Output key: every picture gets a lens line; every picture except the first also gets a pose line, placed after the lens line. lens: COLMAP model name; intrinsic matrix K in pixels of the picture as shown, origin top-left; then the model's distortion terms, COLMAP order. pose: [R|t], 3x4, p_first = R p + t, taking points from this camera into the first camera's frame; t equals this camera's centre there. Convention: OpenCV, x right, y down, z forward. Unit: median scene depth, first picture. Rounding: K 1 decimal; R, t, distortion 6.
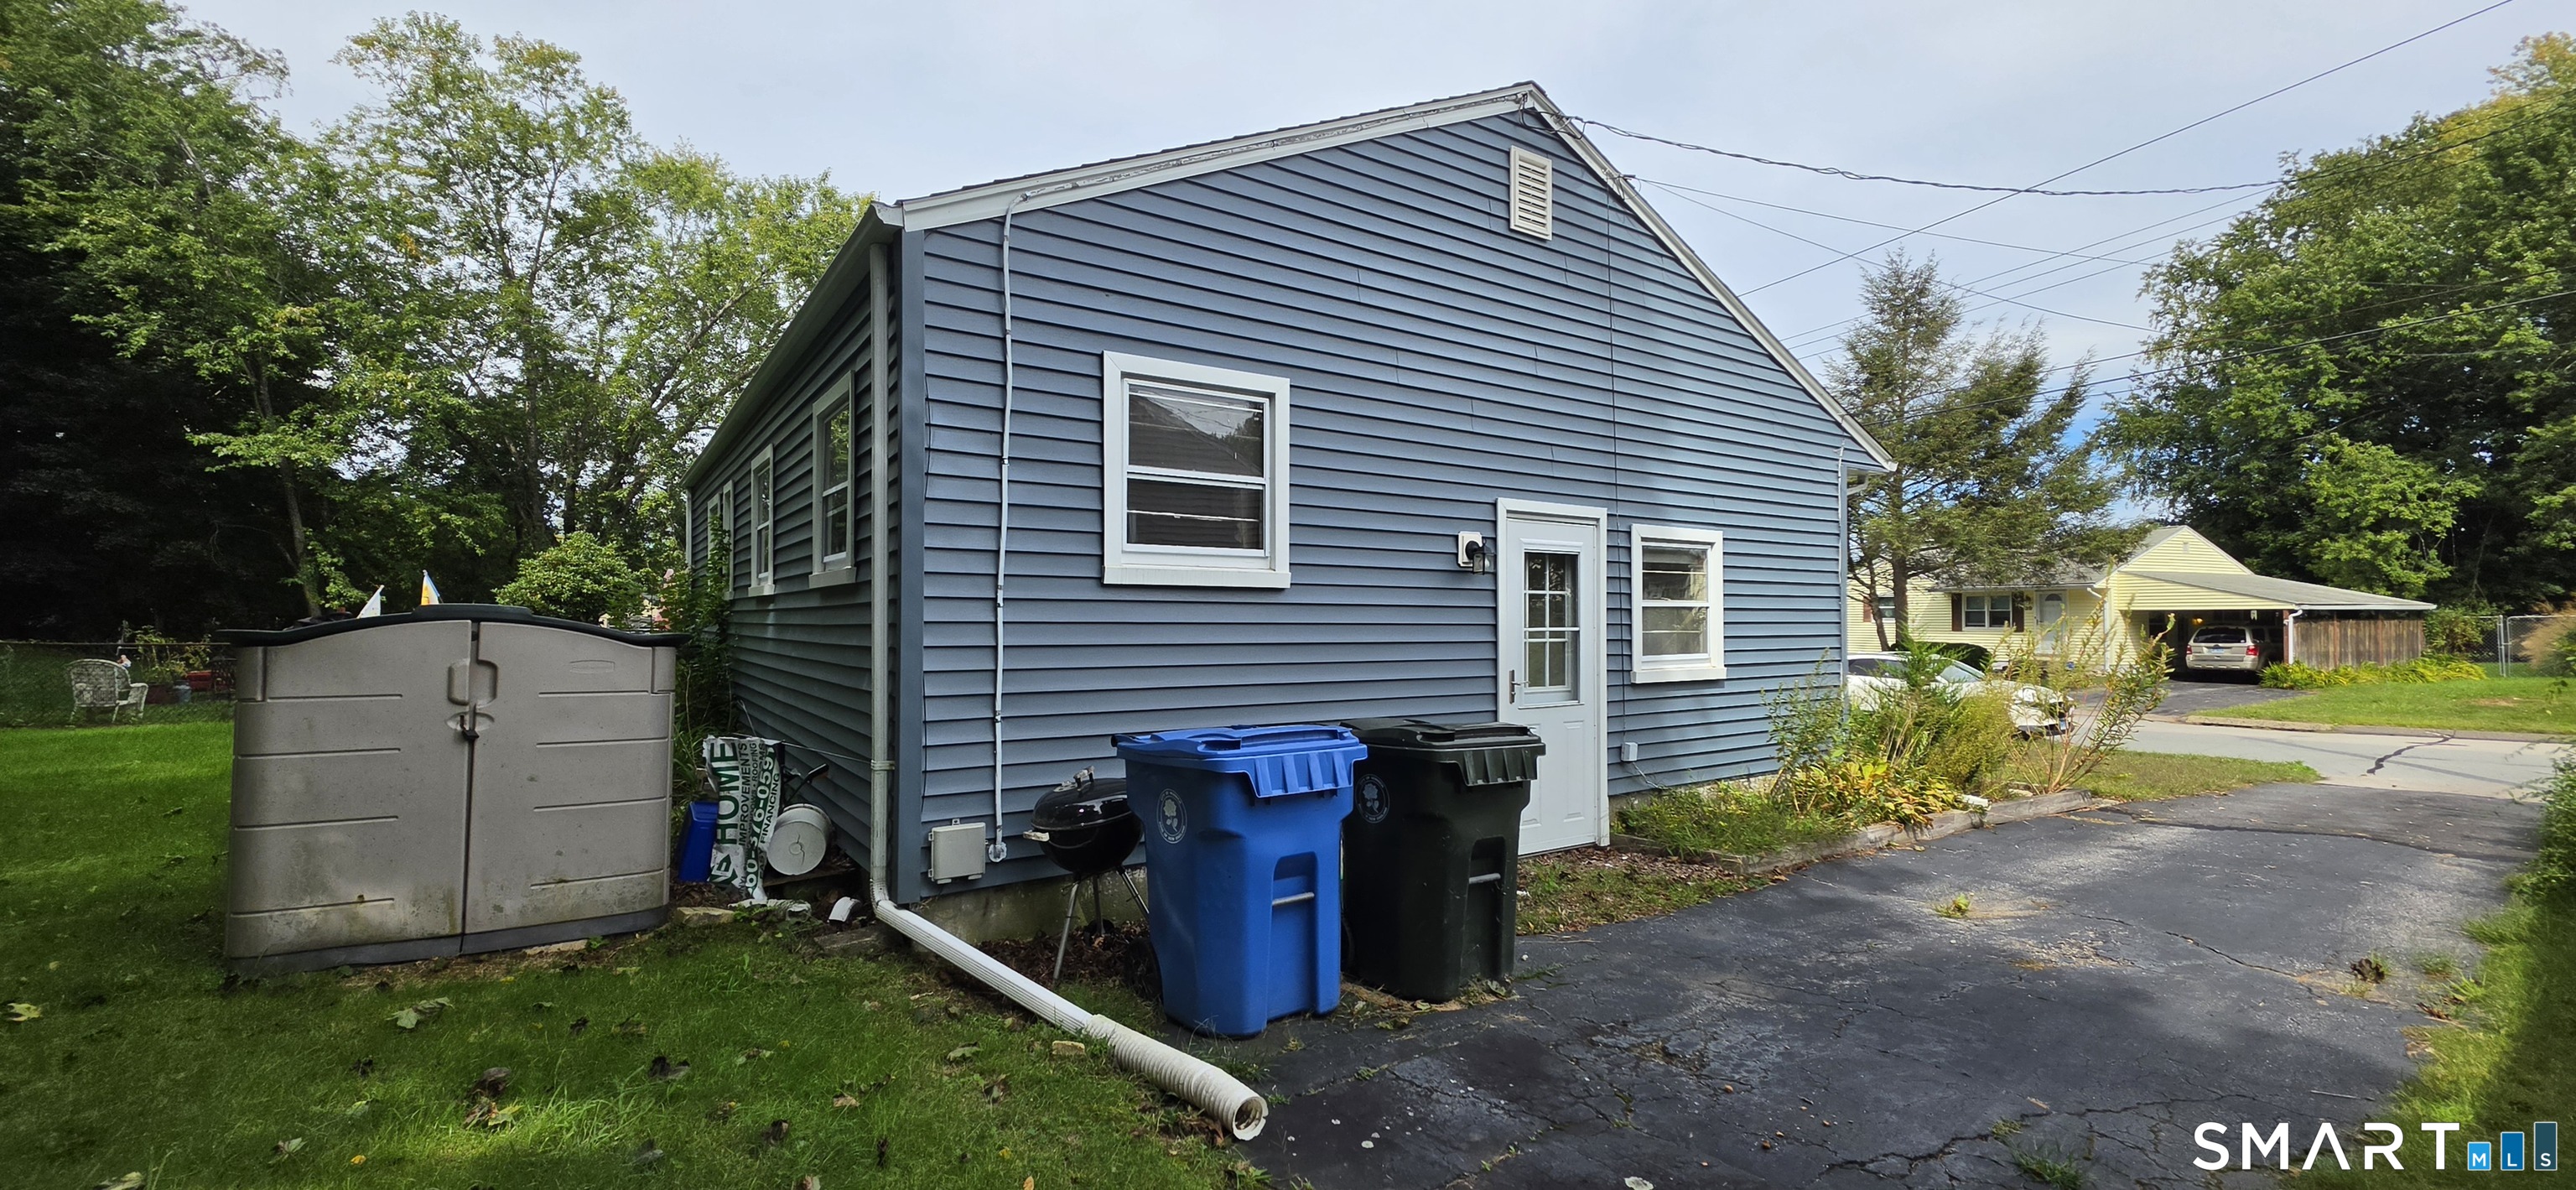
lens RADIAL K [[1048.0, 0, 1288.0], [0, 1048.0, 595.0], [0, 0, 1]] dist [0.014713, -0.000090]
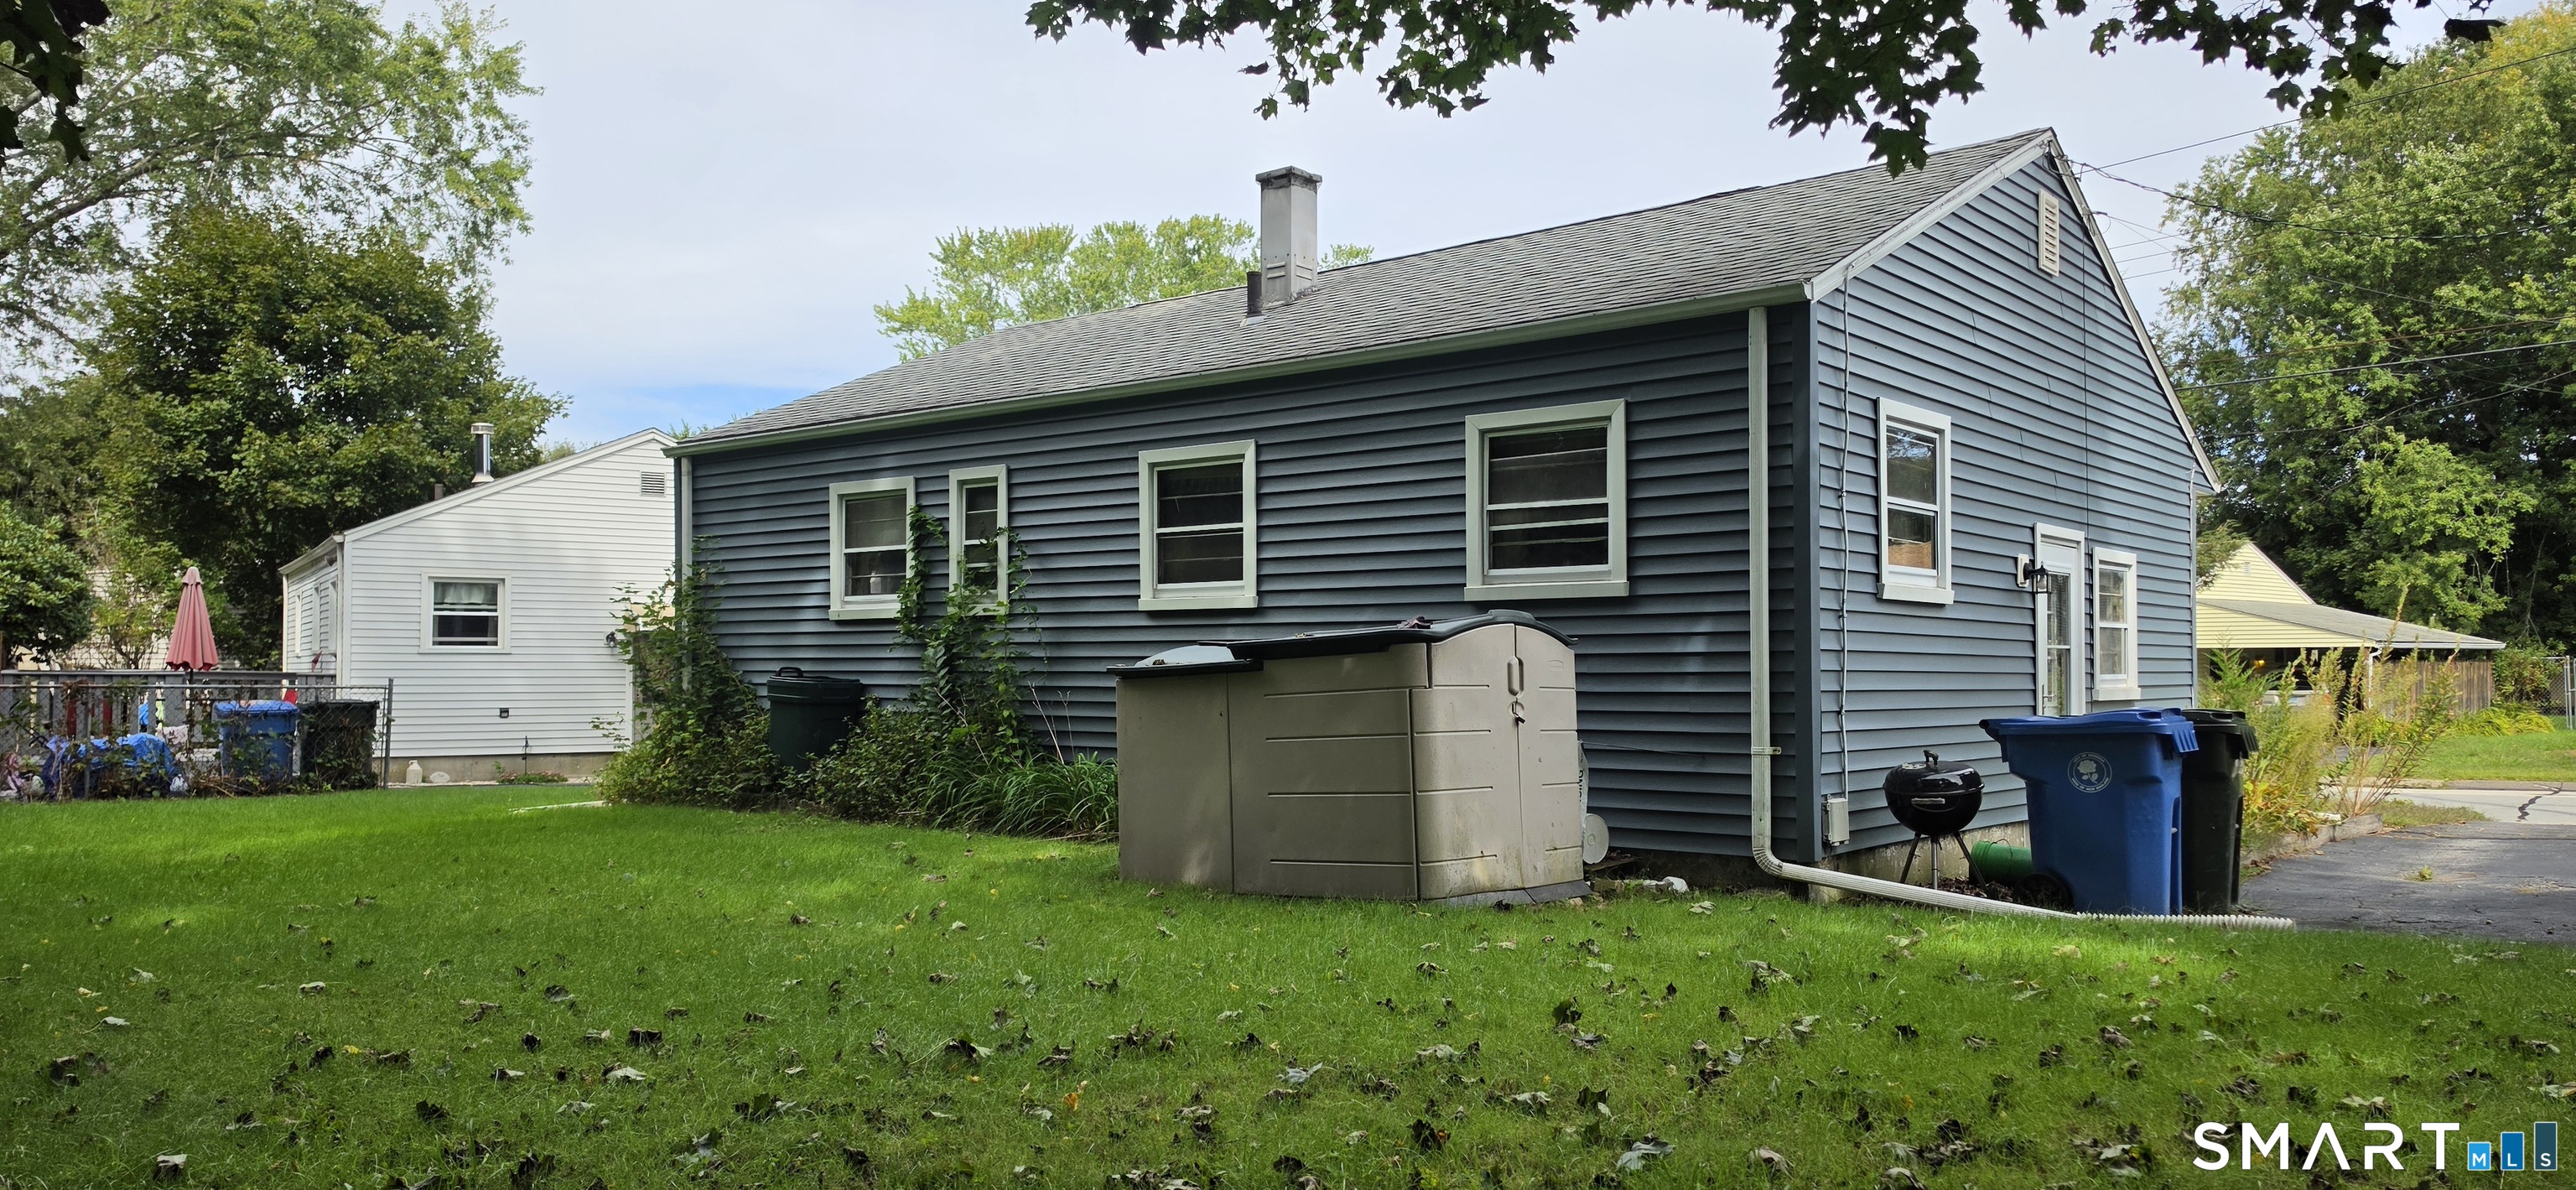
lens RADIAL K [[1847.3, 0, 1290.8], [0, 1847.3, 620.3], [0, 0, 1]] dist [0.052540, -0.005108]
pose [[0.959140, 0.007500, 0.282833, -0.199133], [-0.006457, 0.999968, -0.004619, 0.003825], [-0.282859, 0.002604, 0.959158, -0.112783]]
